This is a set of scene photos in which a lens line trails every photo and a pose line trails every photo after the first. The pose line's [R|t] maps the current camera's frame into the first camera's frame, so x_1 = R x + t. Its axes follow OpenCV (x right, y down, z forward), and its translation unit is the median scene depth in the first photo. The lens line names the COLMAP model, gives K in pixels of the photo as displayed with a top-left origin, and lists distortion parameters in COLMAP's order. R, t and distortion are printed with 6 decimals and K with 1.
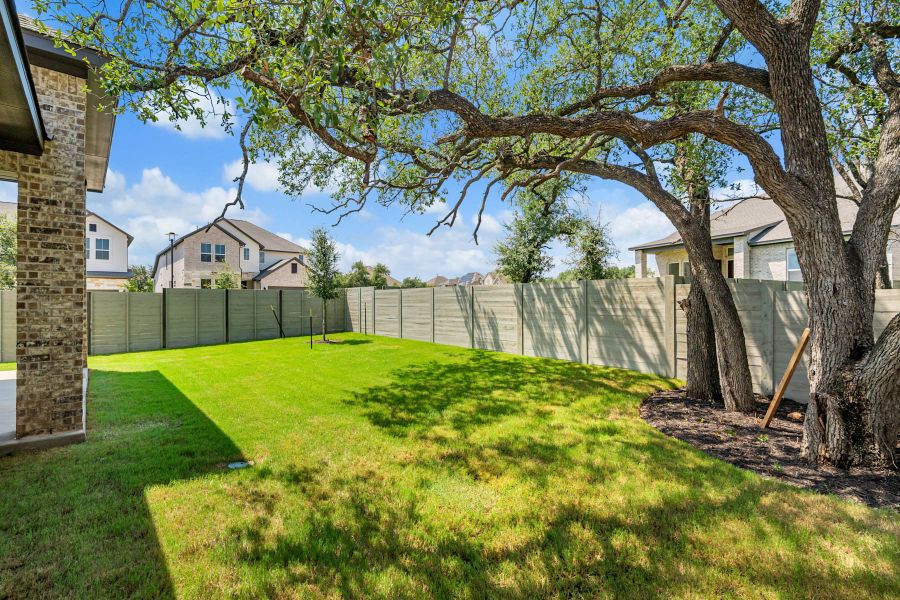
lens RADIAL K [[408.1, 0, 448.3], [0, 408.1, 301.8], [0, 0, 1]] dist [0.001853, -0.006150]
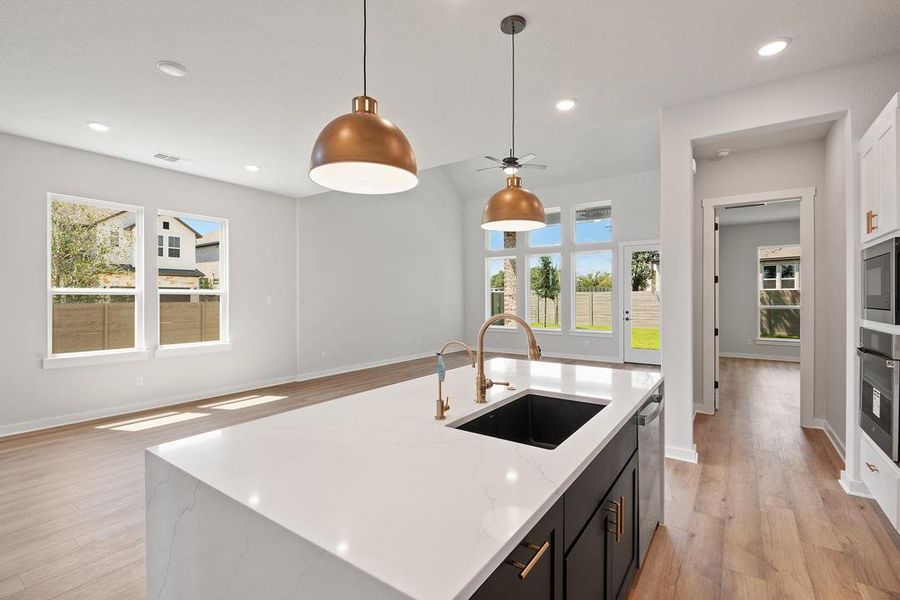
lens RADIAL K [[408.1, 0, 448.4], [0, 408.1, 297.4], [0, 0, 1]] dist [0.001853, -0.006150]
pose [[0.971751, 0.002062, 0.235999, -0.964899], [-0.001388, 0.999994, -0.003020, -0.007191], [-0.236004, 0.002607, 0.971749, -0.302157]]
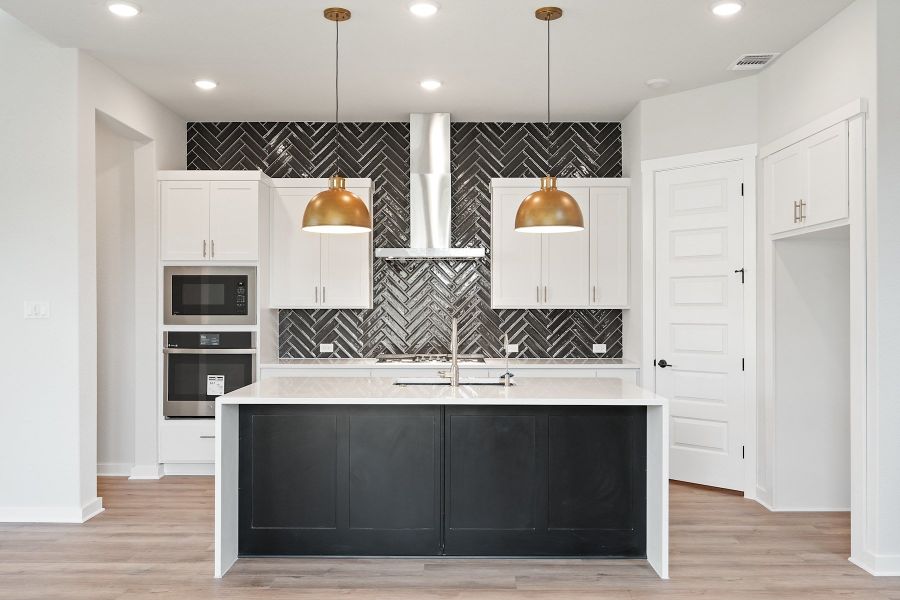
lens RADIAL K [[750.2, 0, 449.0], [0, 750.2, 301.8], [0, 0, 1]] dist [-0.000034, 0.013457]
pose [[-0.750620, 0.005384, 0.660712, -1.134959], [0.003174, 0.999985, -0.004543, -0.007967], [-0.660726, -0.001313, -0.750626, 0.071327]]
